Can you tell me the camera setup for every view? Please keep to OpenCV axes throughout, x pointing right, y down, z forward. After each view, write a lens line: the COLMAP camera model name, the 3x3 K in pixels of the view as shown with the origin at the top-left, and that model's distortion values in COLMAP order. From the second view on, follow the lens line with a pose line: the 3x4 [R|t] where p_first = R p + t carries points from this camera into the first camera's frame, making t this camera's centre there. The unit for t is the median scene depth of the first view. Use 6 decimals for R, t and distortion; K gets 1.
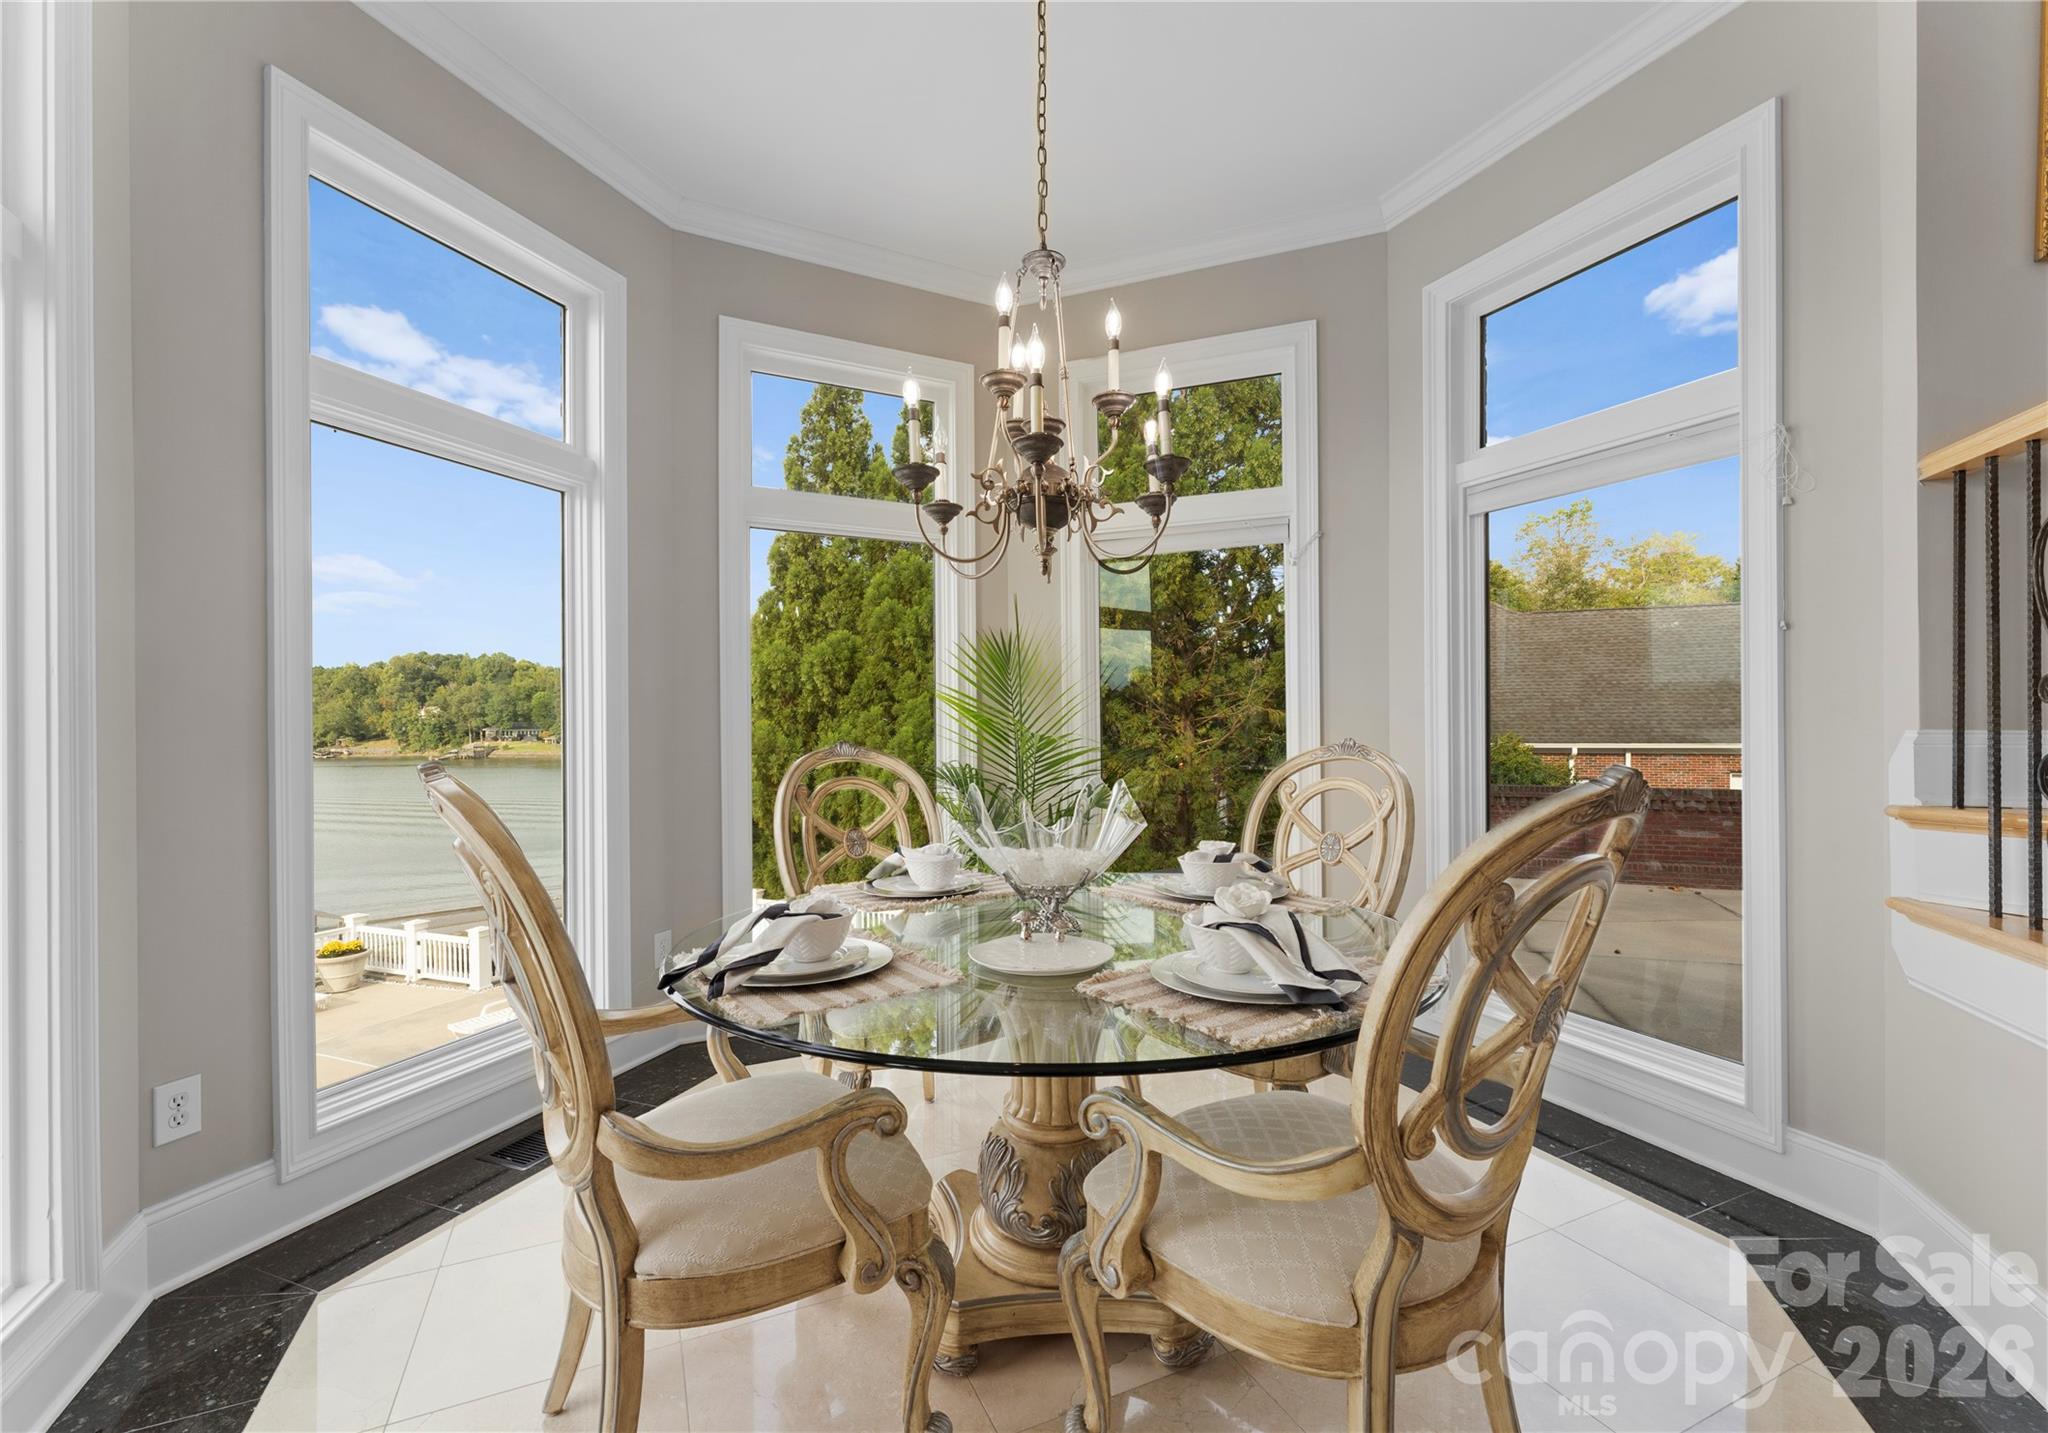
lens RADIAL K [[861.2, 0, 1032.4], [0, 861.2, 718.6], [0, 0, 1]] dist [0.002262, 0.000015]
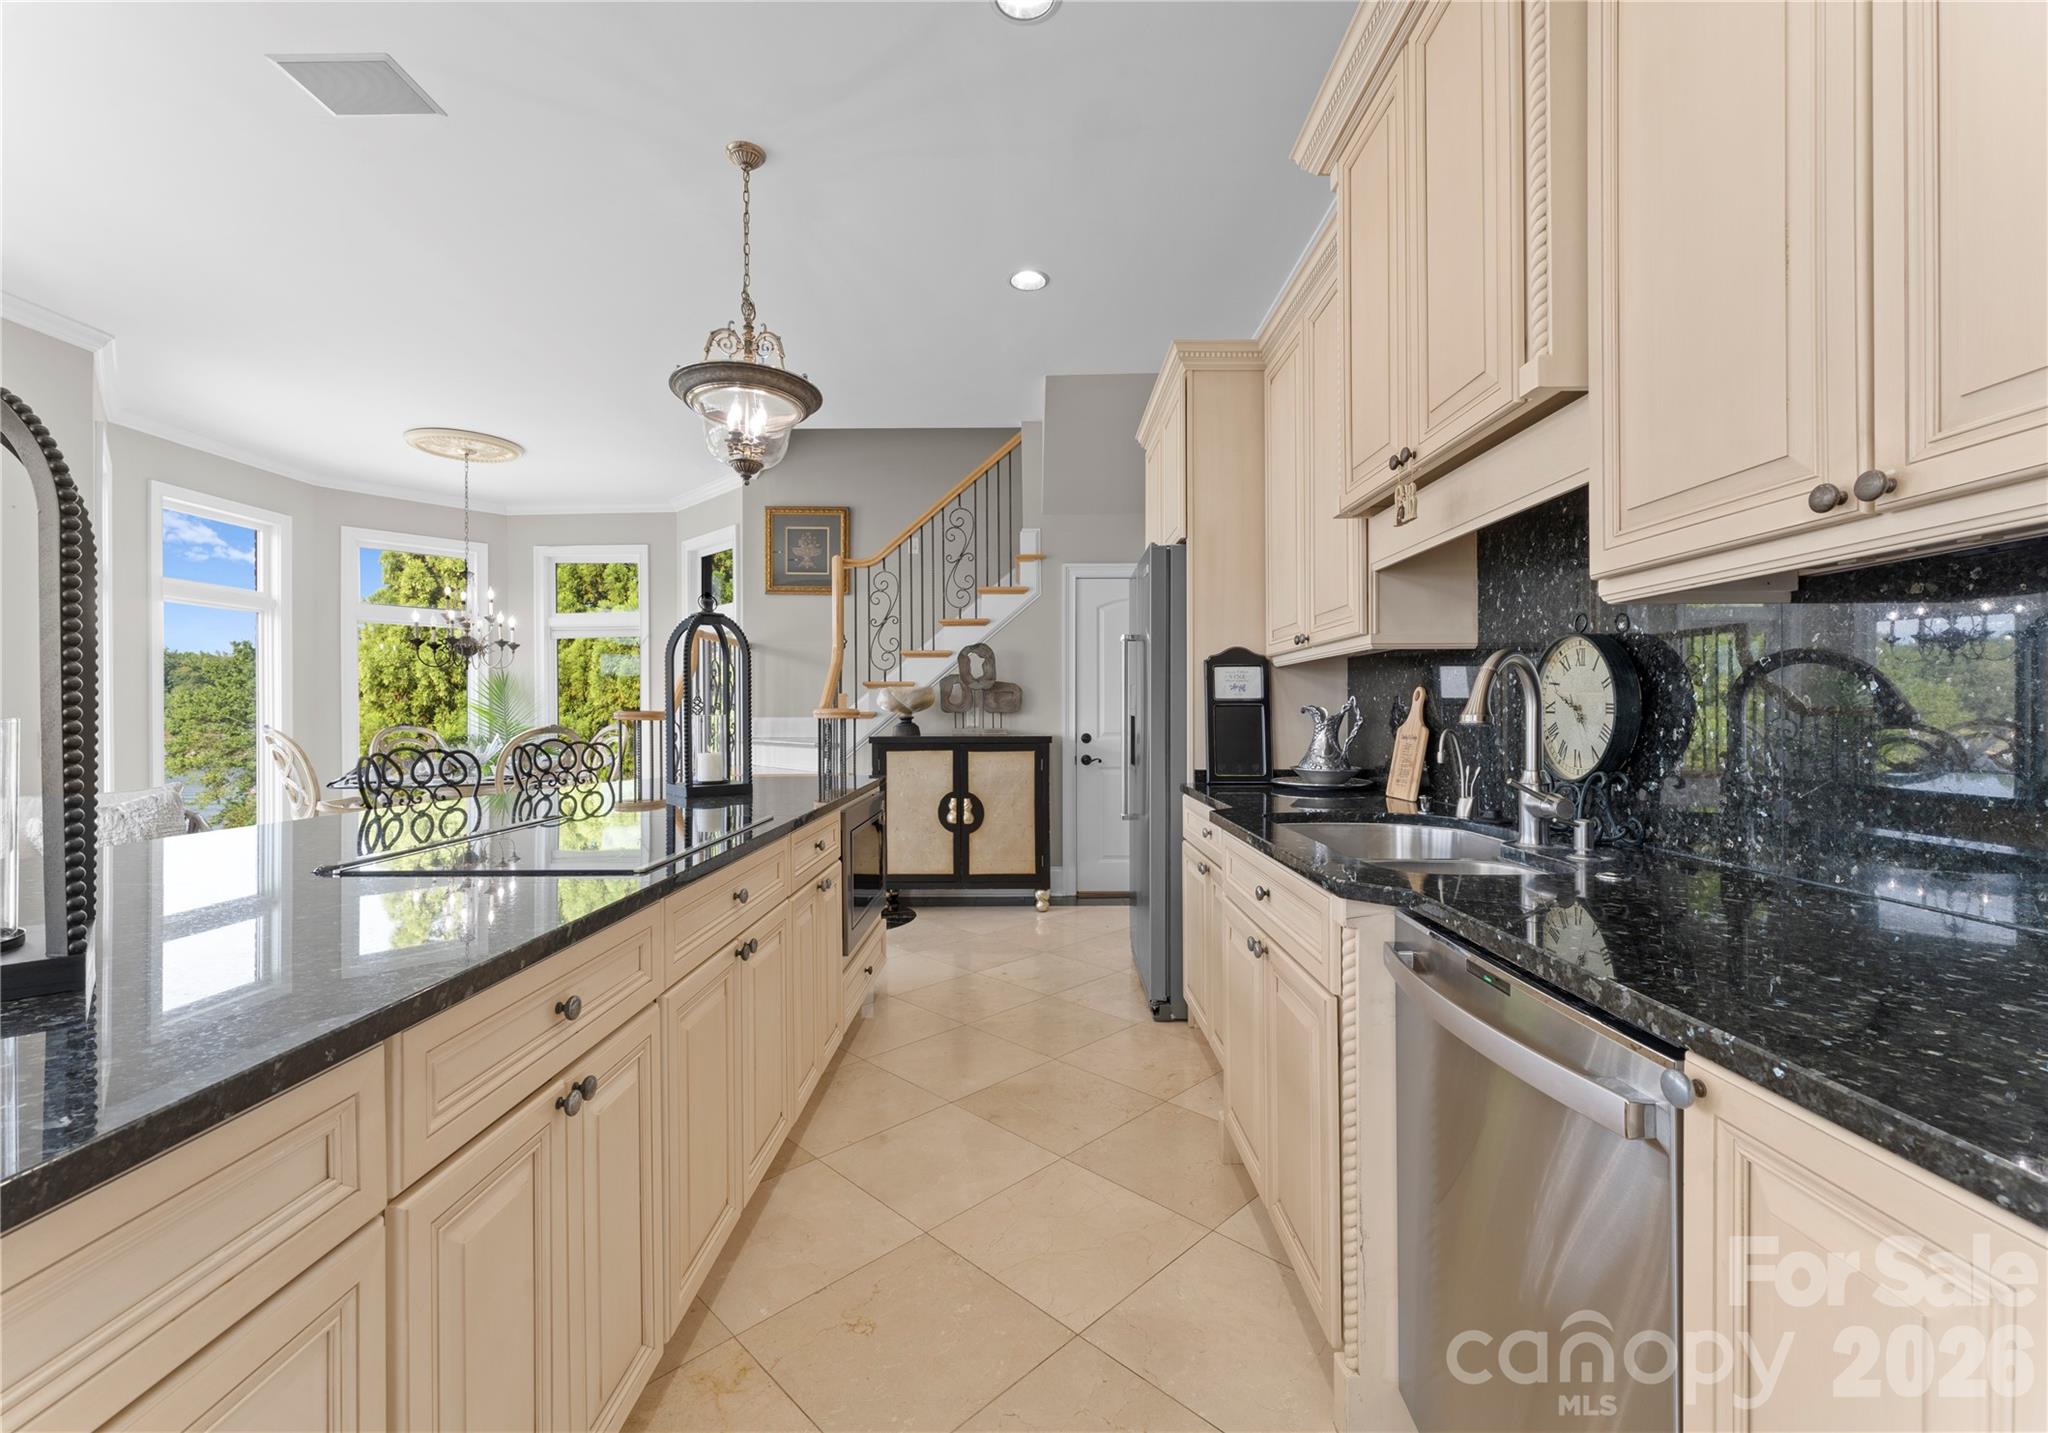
lens RADIAL K [[853.0, 0, 1026.3], [0, 853.0, 712.1], [0, 0, 1]] dist [0.000409, -0.000040]
pose [[0.940600, 0.002385, 0.339507, 0.090473], [-0.002668, 0.999996, 0.000365, -0.001485], [-0.339505, -0.001249, 0.940603, -0.273871]]
